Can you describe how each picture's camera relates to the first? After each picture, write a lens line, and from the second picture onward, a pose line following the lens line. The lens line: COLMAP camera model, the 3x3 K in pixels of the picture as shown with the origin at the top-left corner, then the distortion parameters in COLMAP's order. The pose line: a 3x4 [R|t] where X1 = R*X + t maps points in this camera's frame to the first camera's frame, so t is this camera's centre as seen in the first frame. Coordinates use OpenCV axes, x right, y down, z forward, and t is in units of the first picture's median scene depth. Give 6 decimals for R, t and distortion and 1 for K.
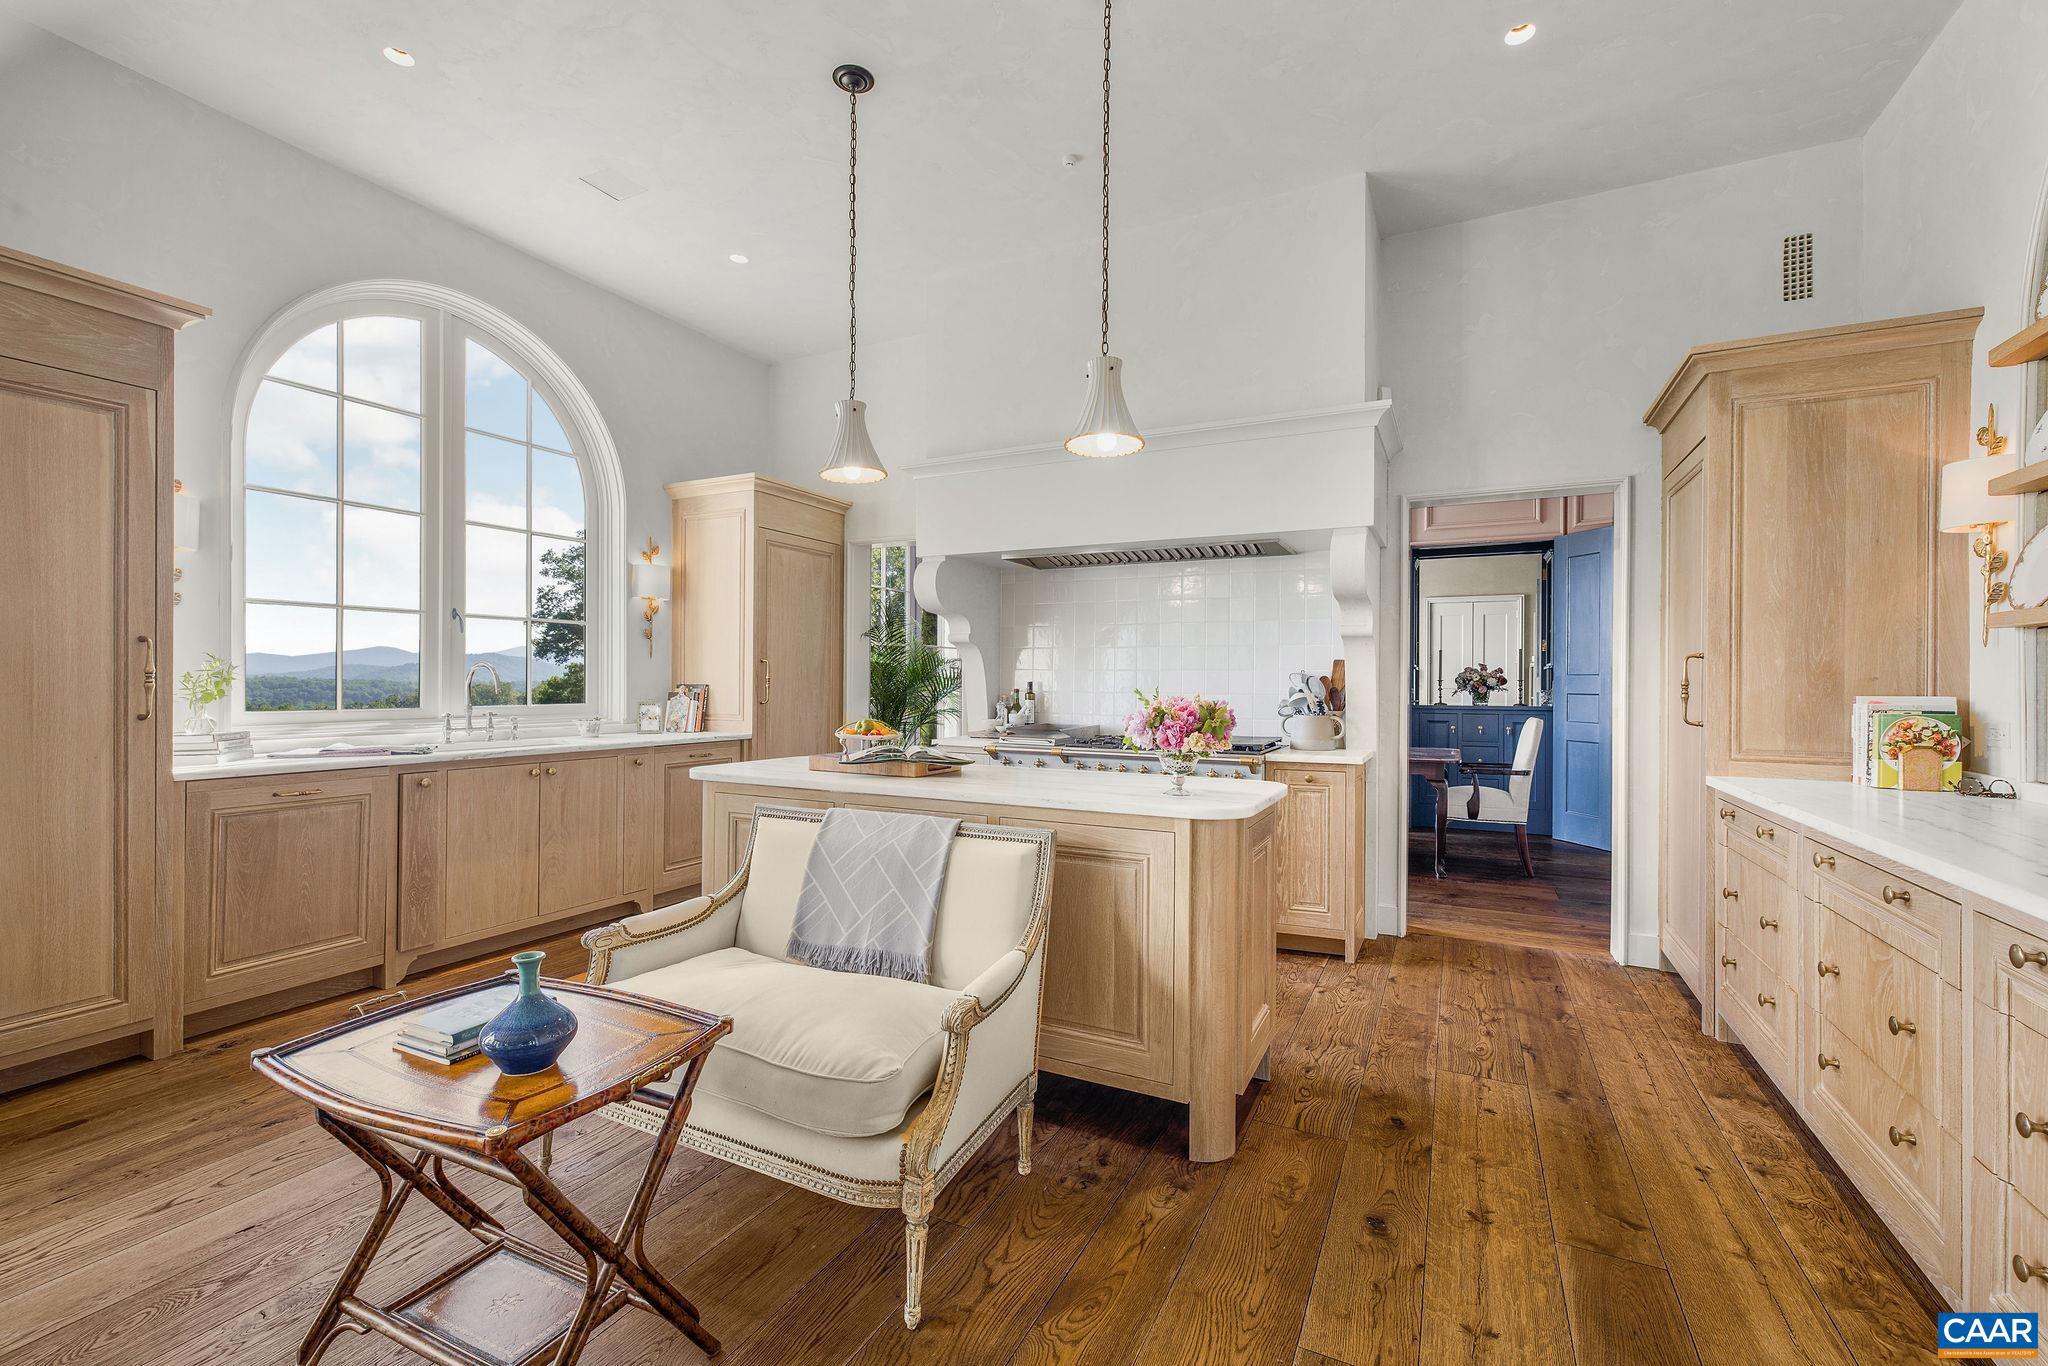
lens RADIAL K [[873.5, 0, 1029.7], [0, 873.5, 686.7], [0, 0, 1]] dist [-0.003495, -0.000314]
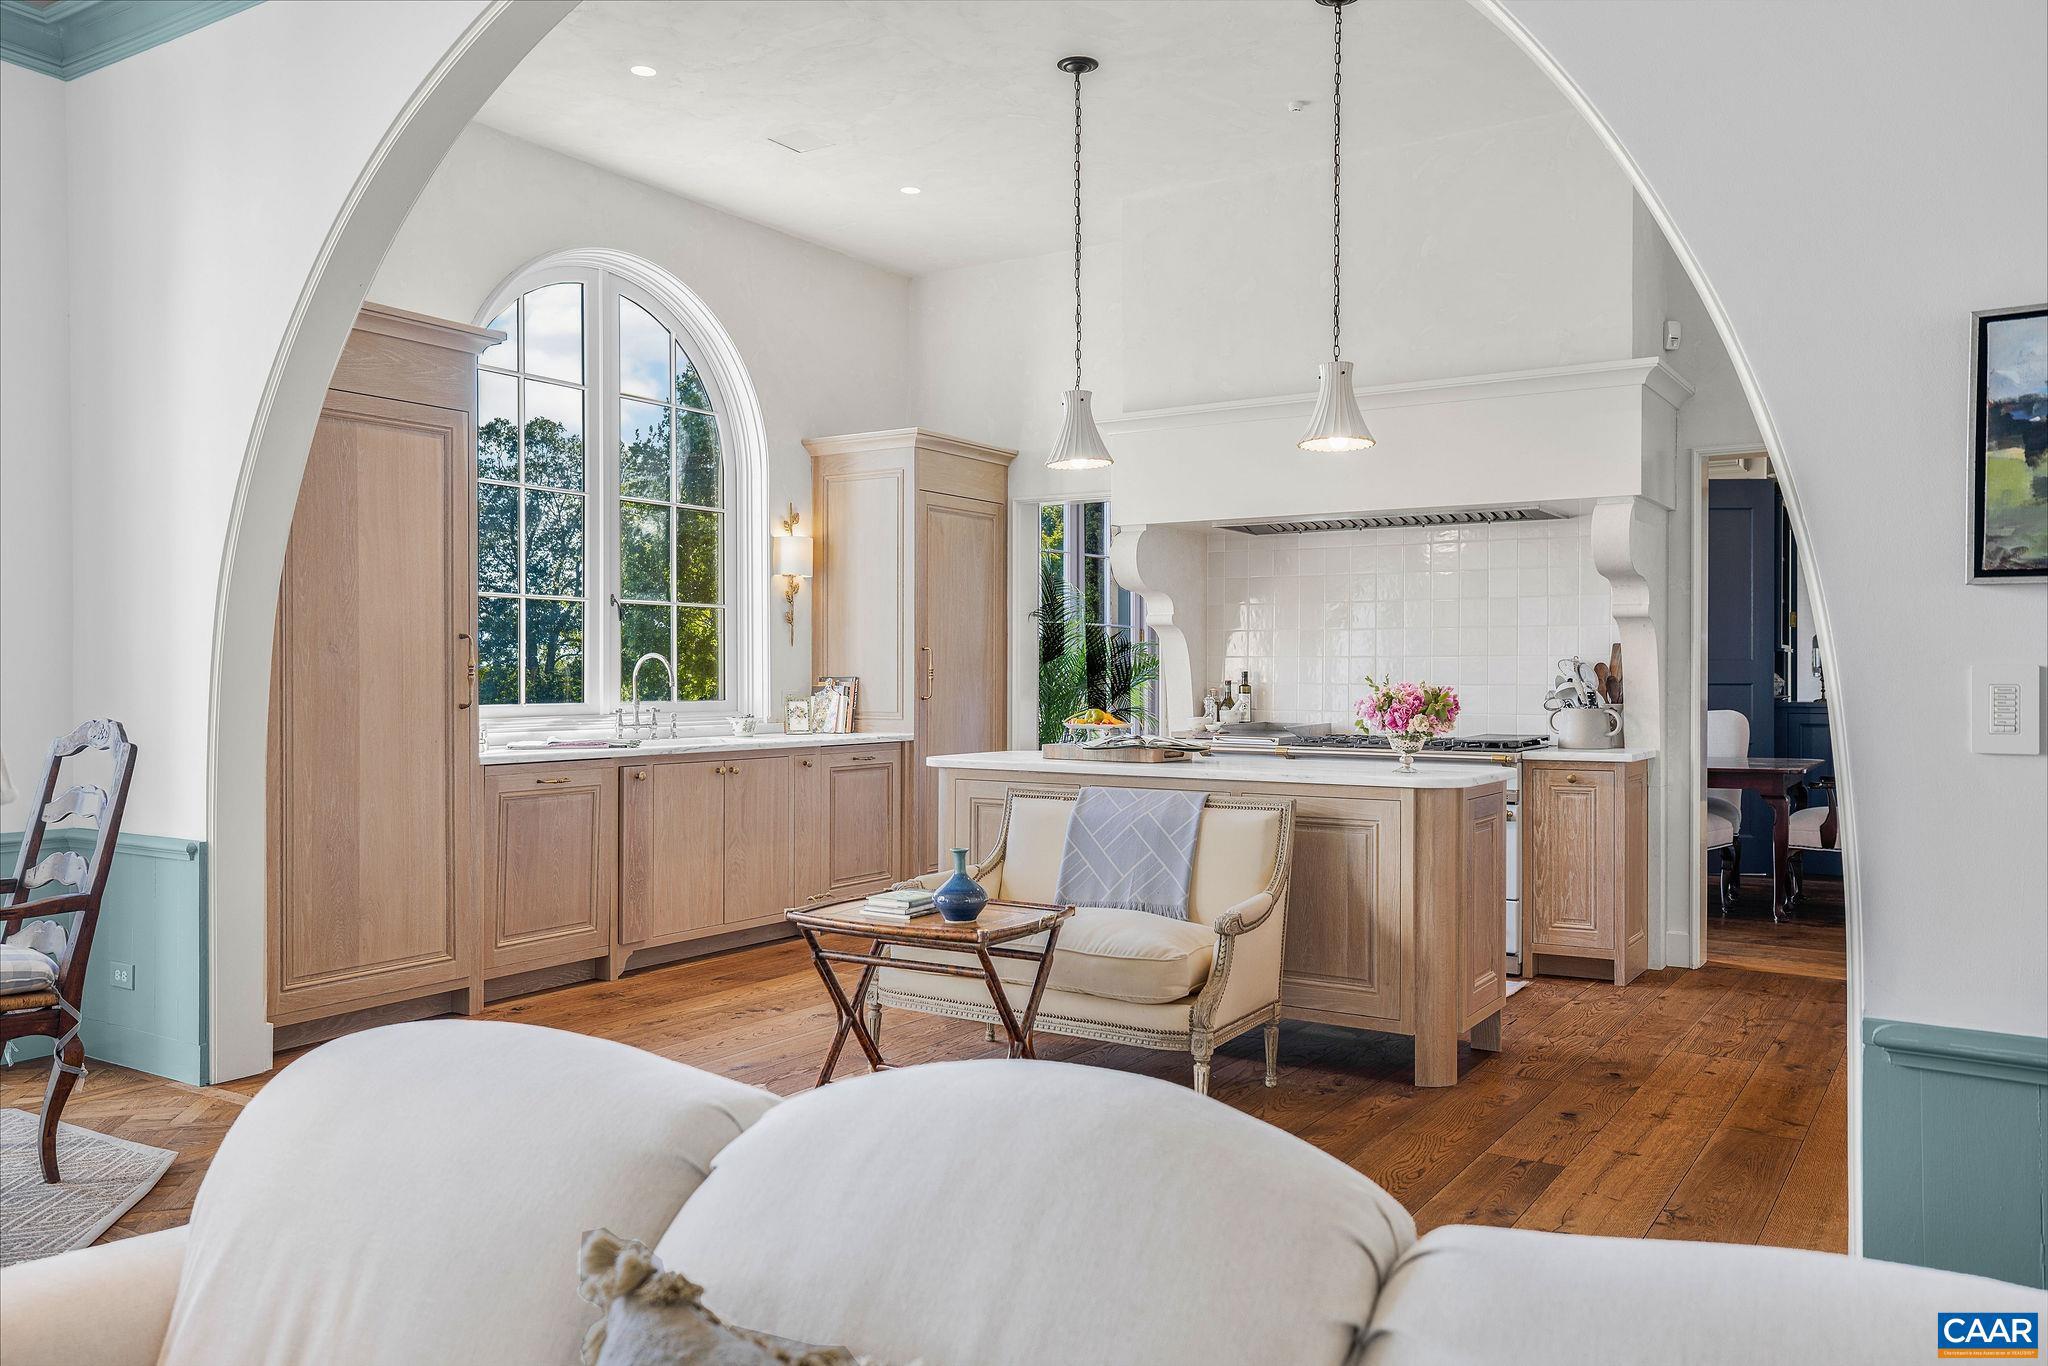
lens RADIAL K [[1518.4, 0, 1031.8], [0, 1518.4, 676.9], [0, 0, 1]] dist [0.010383, 0.009700]
pose [[0.993809, -0.004452, -0.111010, -0.065009], [0.004024, 0.999984, -0.004075, 0.007089], [0.111026, 0.003603, 0.993811, -0.724765]]
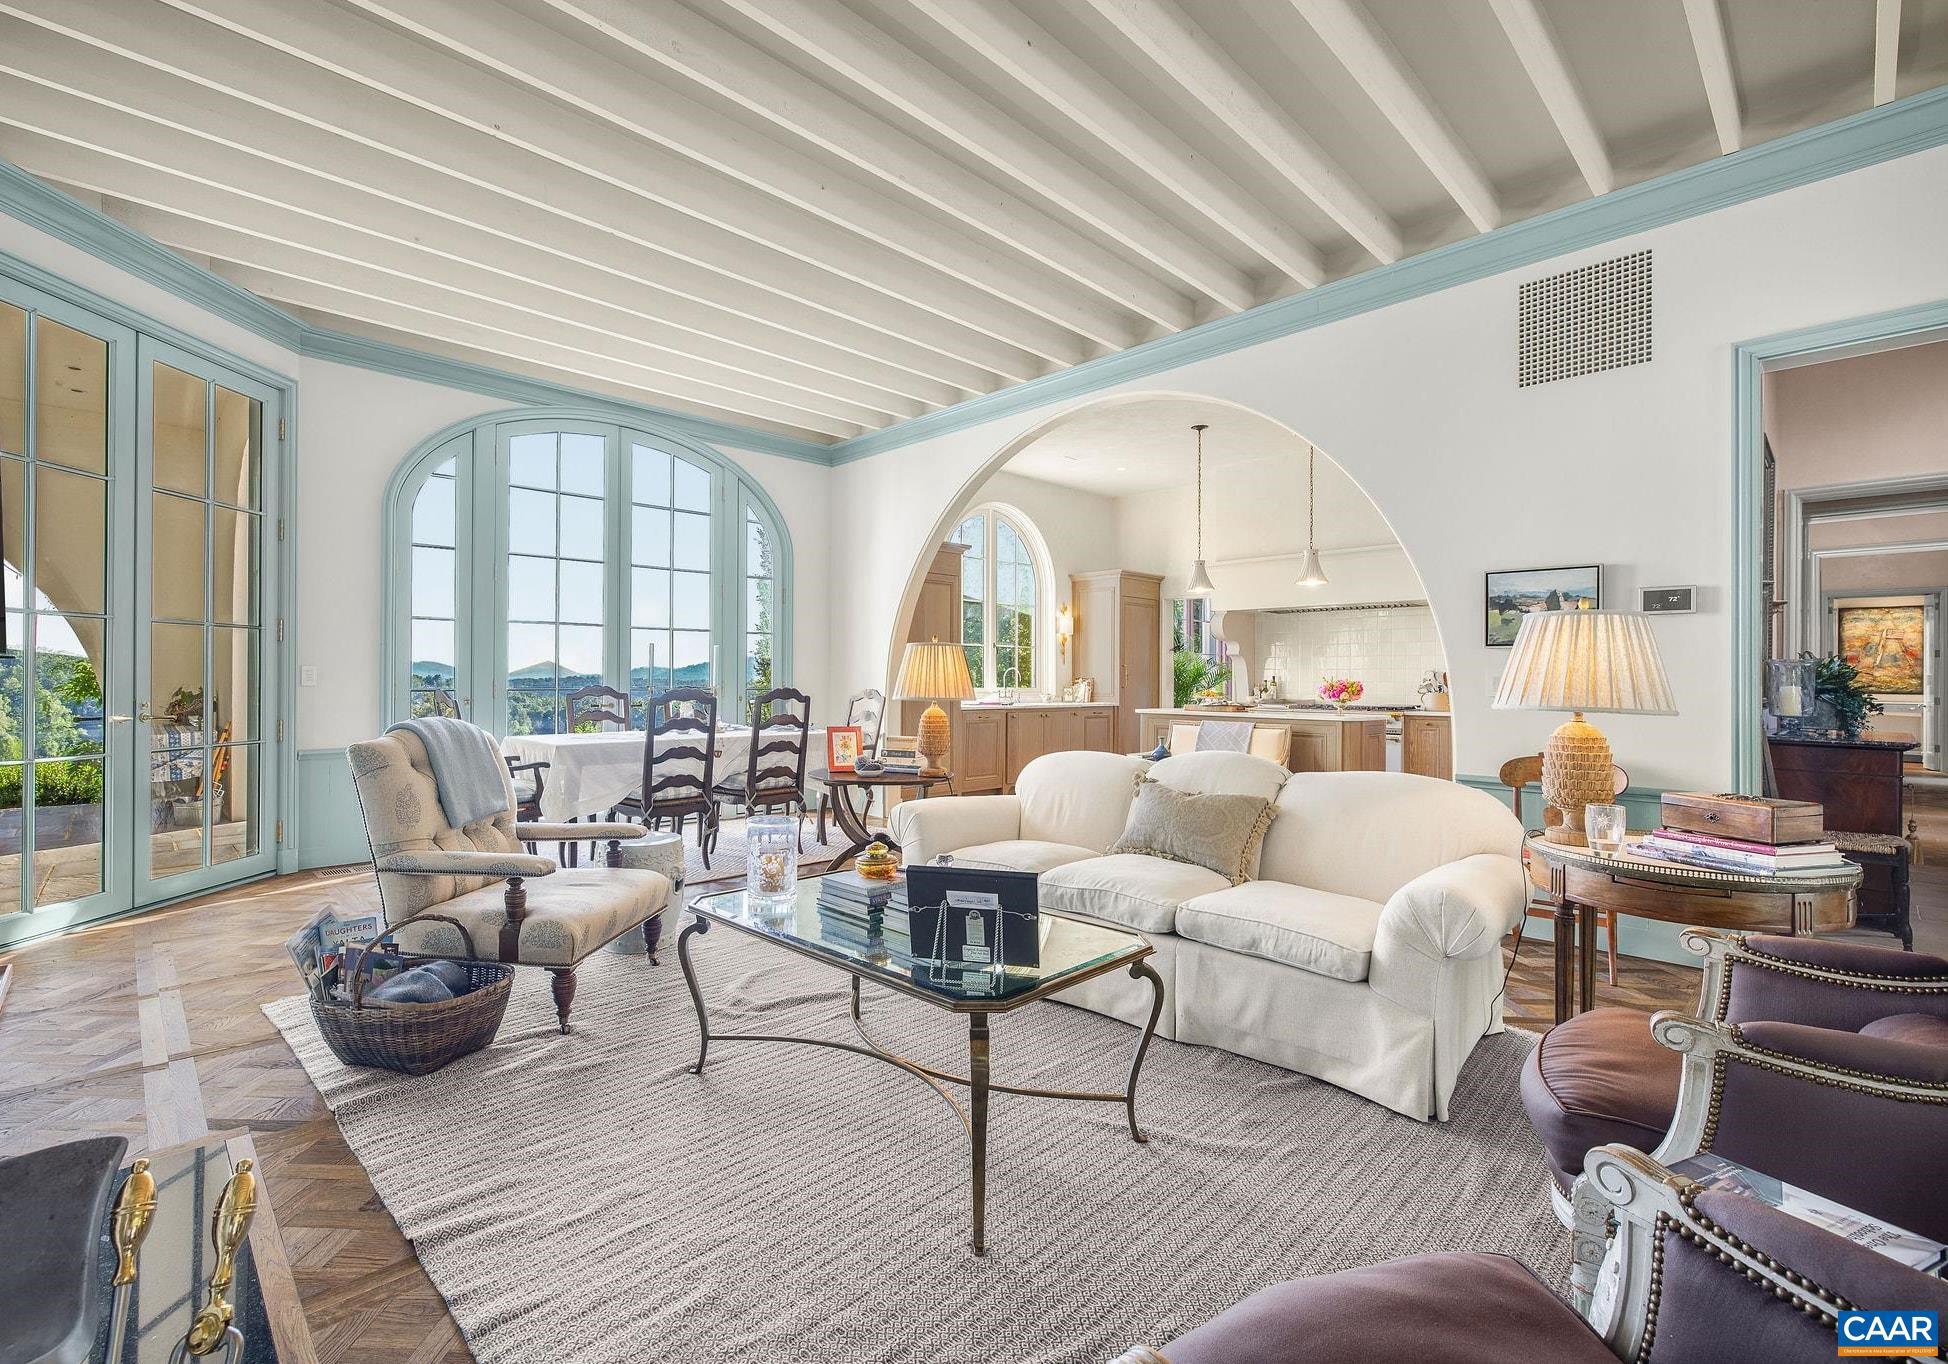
lens RADIAL K [[864.3, 0, 920.8], [0, 864.3, 676.8], [0, 0, 1]] dist [-0.004407, -0.000065]
pose [[0.933530, -0.001690, -0.358494, -0.065709], [-0.001696, 0.999957, -0.009131, 0.022402], [0.358494, 0.009133, 0.933487, -1.521587]]
